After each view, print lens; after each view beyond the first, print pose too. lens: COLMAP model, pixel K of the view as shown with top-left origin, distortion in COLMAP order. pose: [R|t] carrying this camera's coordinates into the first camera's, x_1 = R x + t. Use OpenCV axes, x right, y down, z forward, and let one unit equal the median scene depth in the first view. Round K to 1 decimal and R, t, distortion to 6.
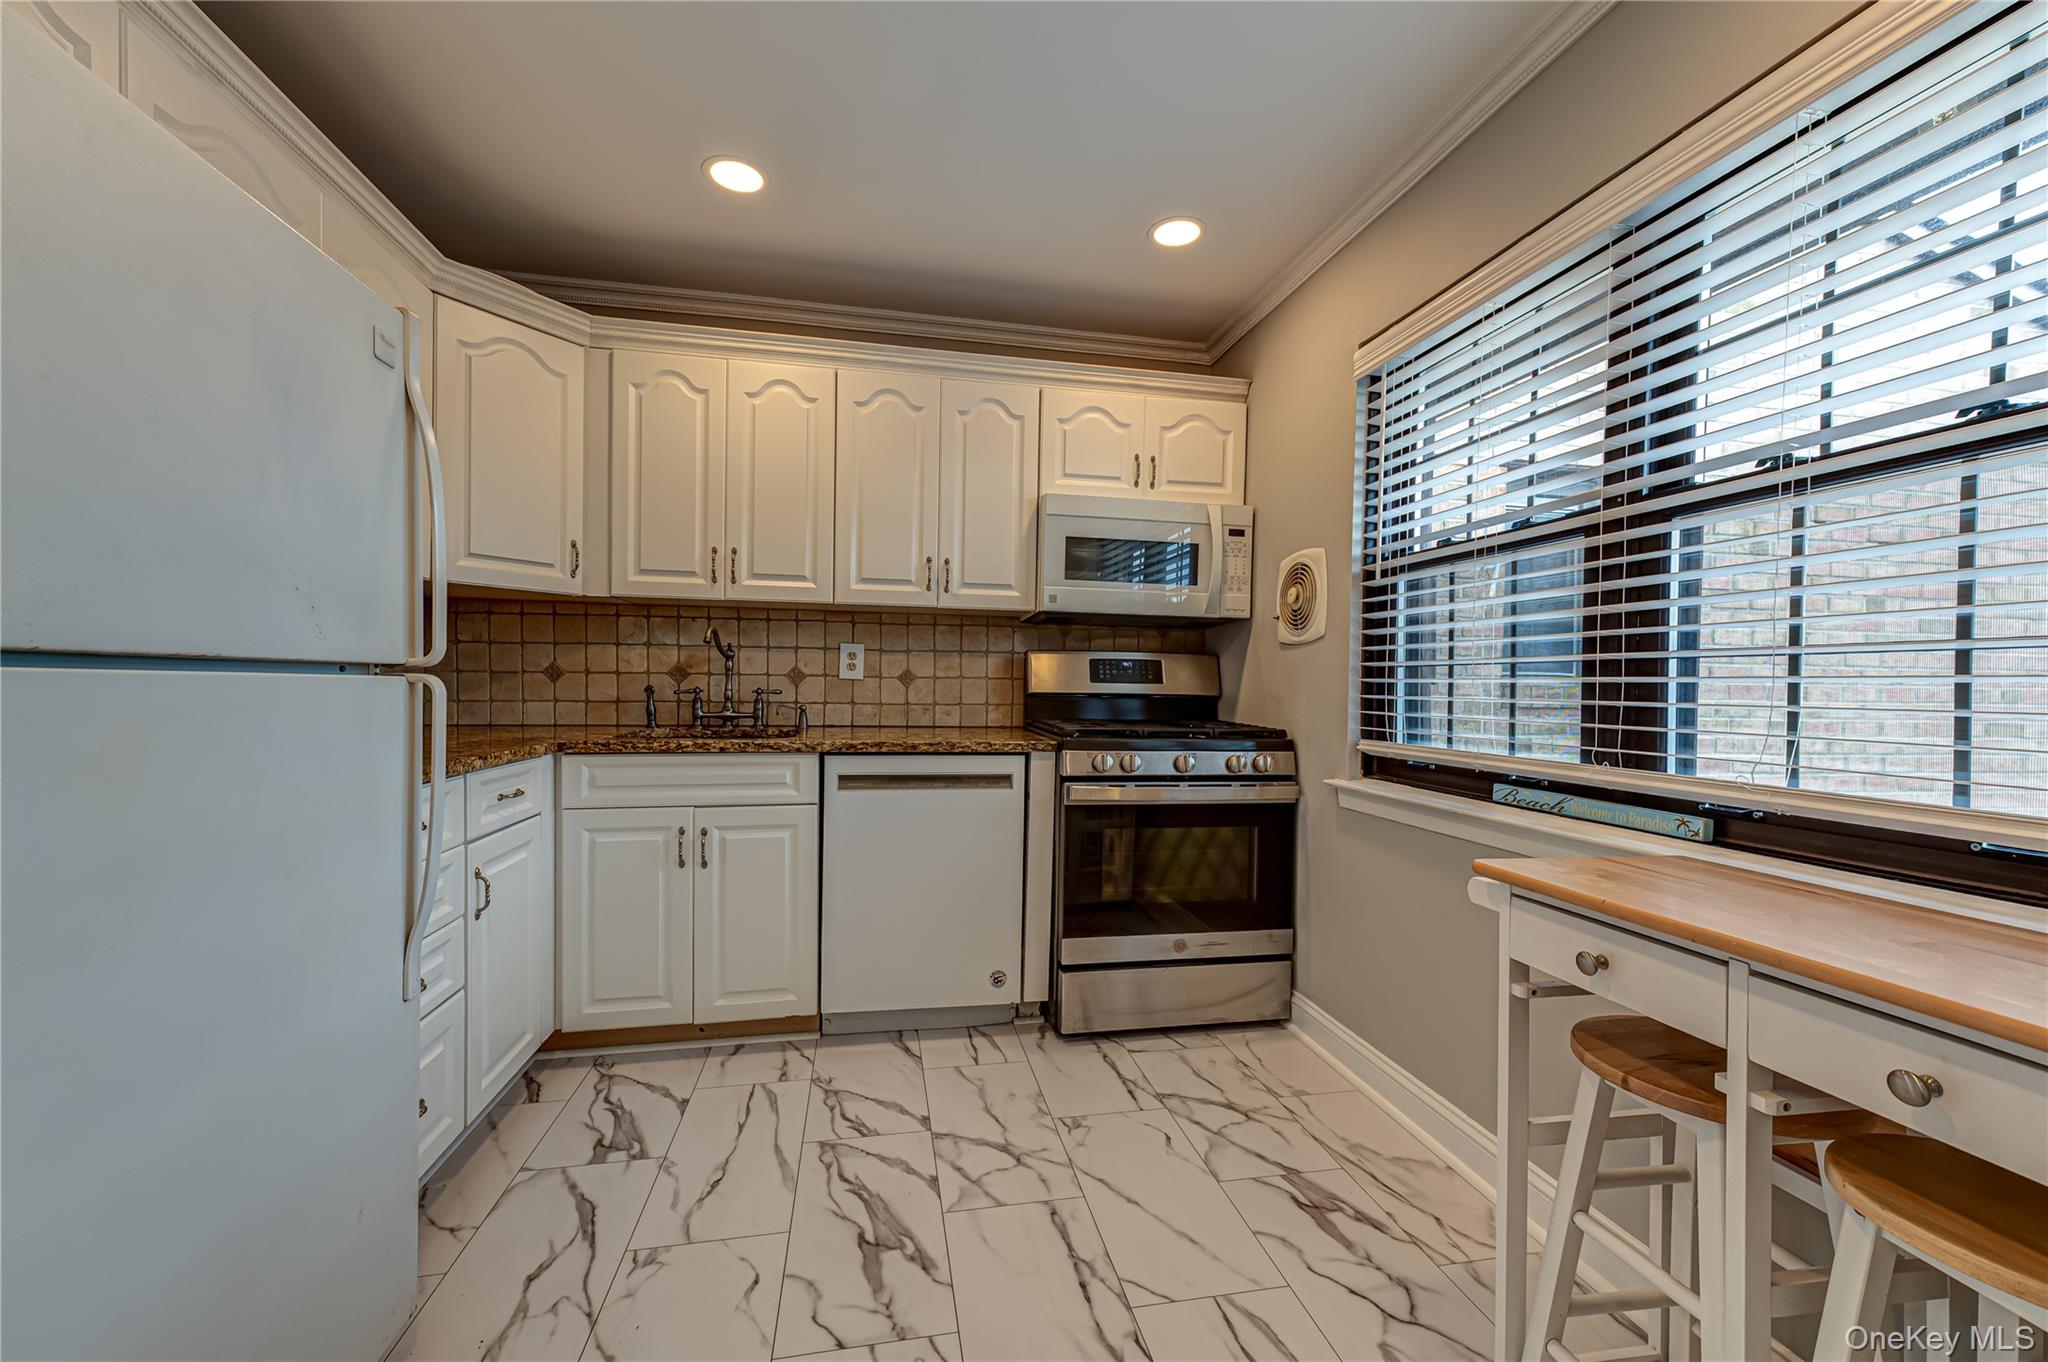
lens RADIAL K [[794.0, 0, 1019.3], [0, 794.0, 692.9], [0, 0, 1]] dist [0.012492, -0.000043]
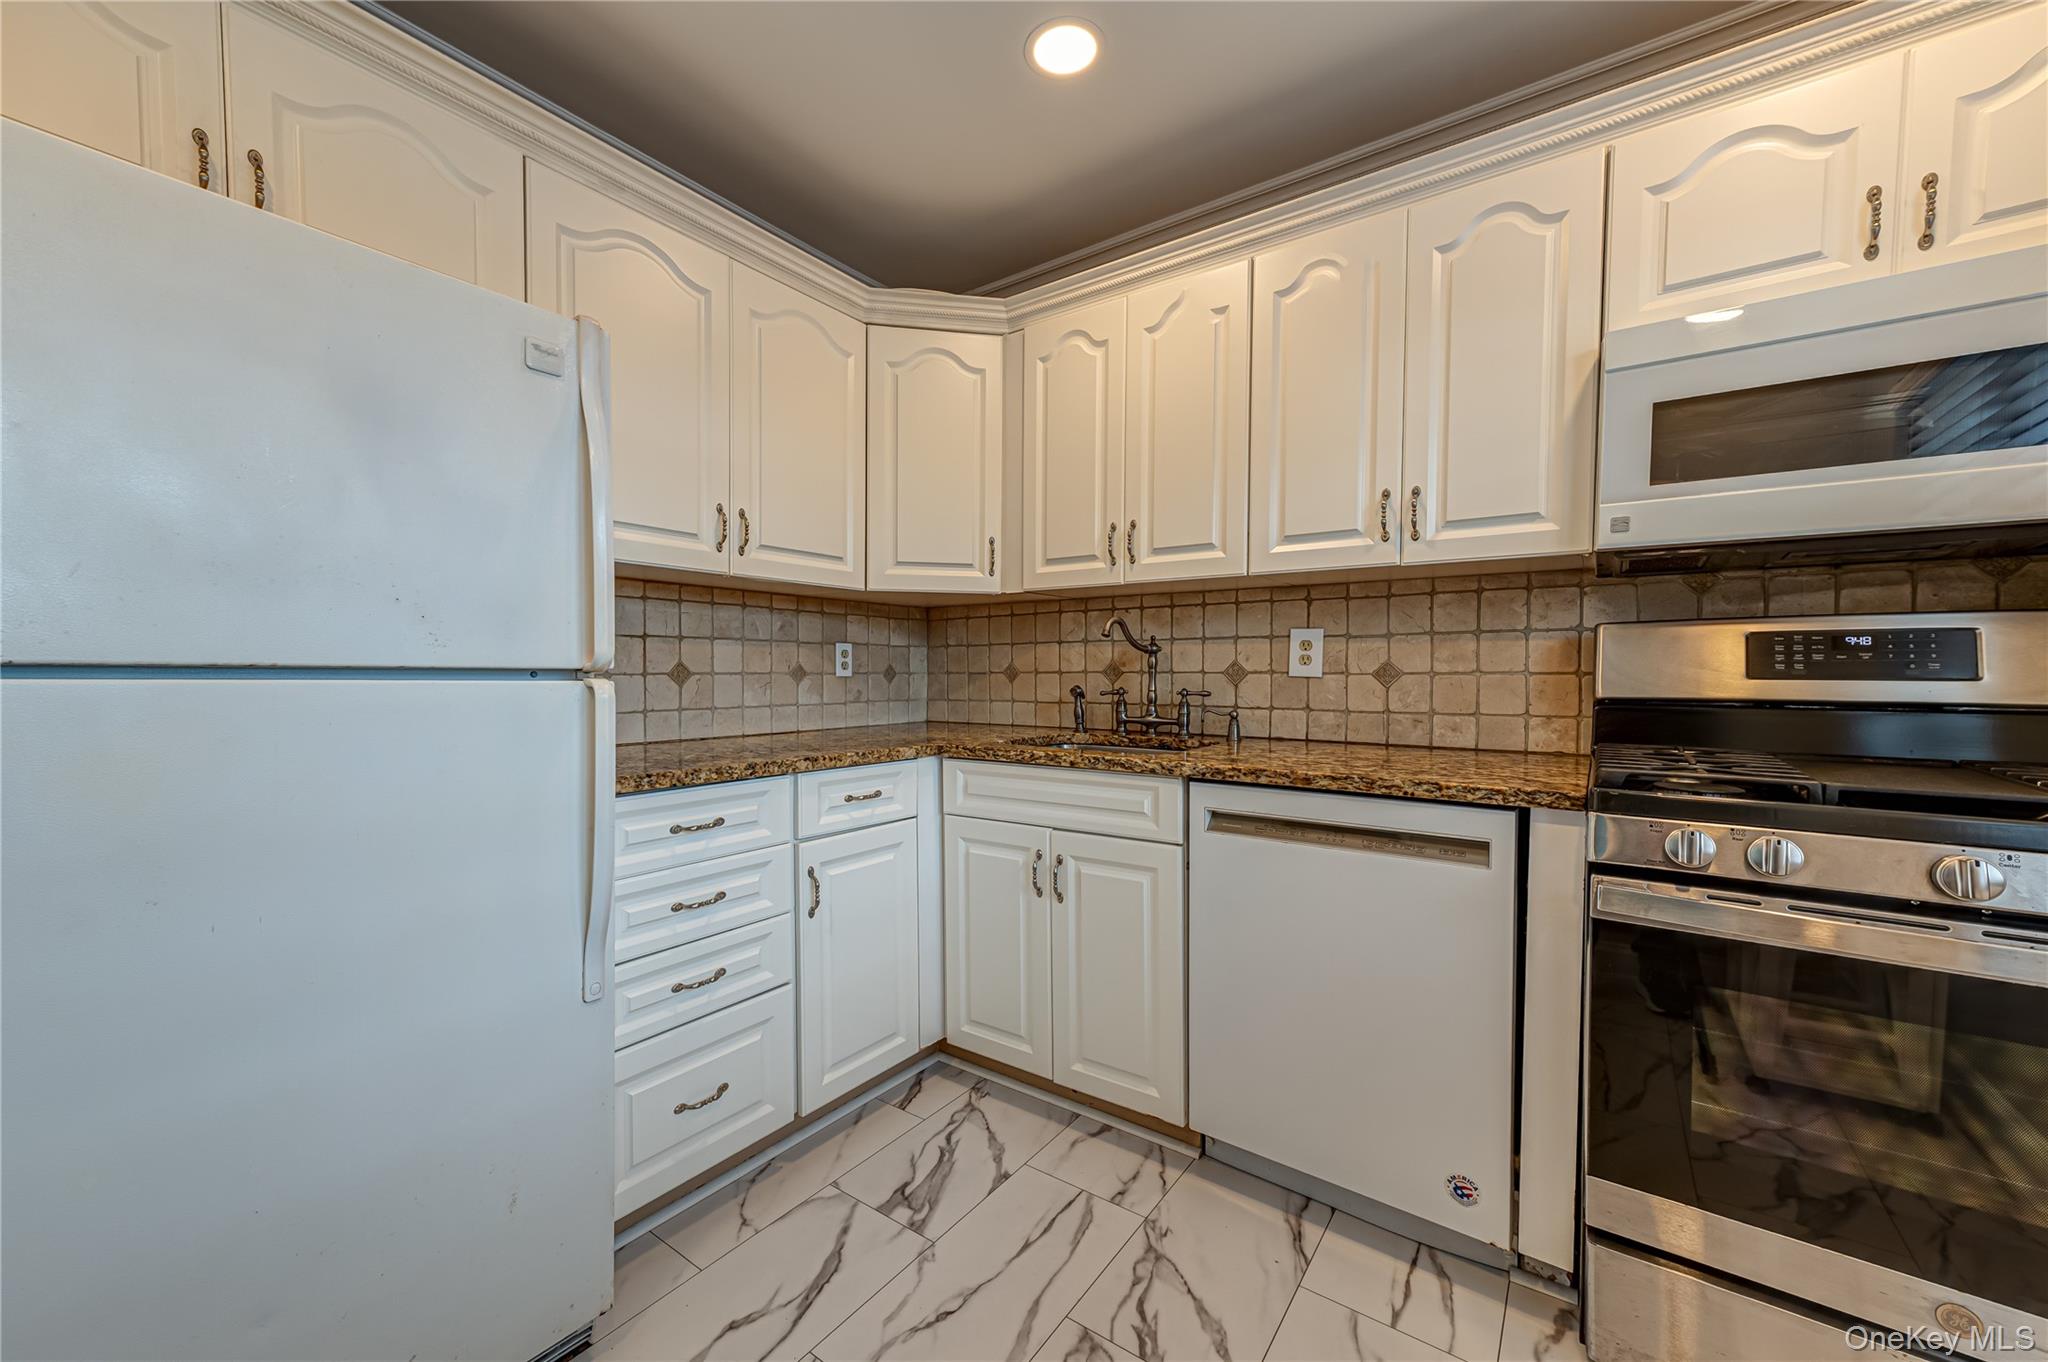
lens RADIAL K [[794.0, 0, 1019.3], [0, 794.0, 692.9], [0, 0, 1]] dist [0.012492, -0.000043]
pose [[0.686659, 0.005683, -0.726957, 0.172544], [-0.003086, 0.999983, 0.004901, -0.006080], [0.726973, -0.001122, 0.686665, 0.358284]]
